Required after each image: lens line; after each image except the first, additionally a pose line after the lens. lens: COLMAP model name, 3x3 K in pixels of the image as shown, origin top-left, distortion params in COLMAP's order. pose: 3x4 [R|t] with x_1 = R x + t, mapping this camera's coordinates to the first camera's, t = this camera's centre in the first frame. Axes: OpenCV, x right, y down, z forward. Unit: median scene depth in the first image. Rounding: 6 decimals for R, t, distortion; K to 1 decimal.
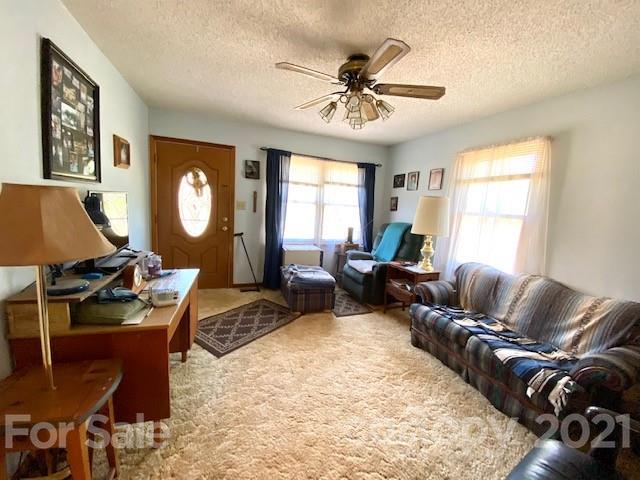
lens RADIAL K [[258.5, 0, 301.3], [0, 258.5, 238.4], [0, 0, 1]] dist [0.050558, -0.031751]
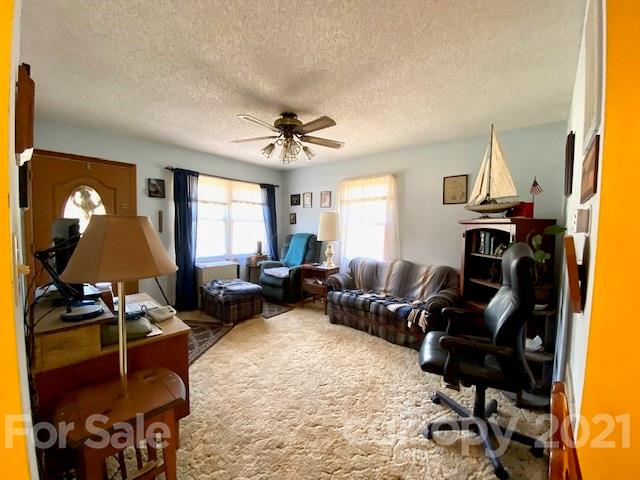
lens RADIAL K [[258.5, 0, 301.3], [0, 258.5, 238.4], [0, 0, 1]] dist [0.050558, -0.031751]
pose [[0.892331, -0.075125, 0.445087, -0.226525], [0.101219, 0.994244, -0.035113, 0.008079], [-0.439887, 0.076384, 0.894799, -0.122964]]
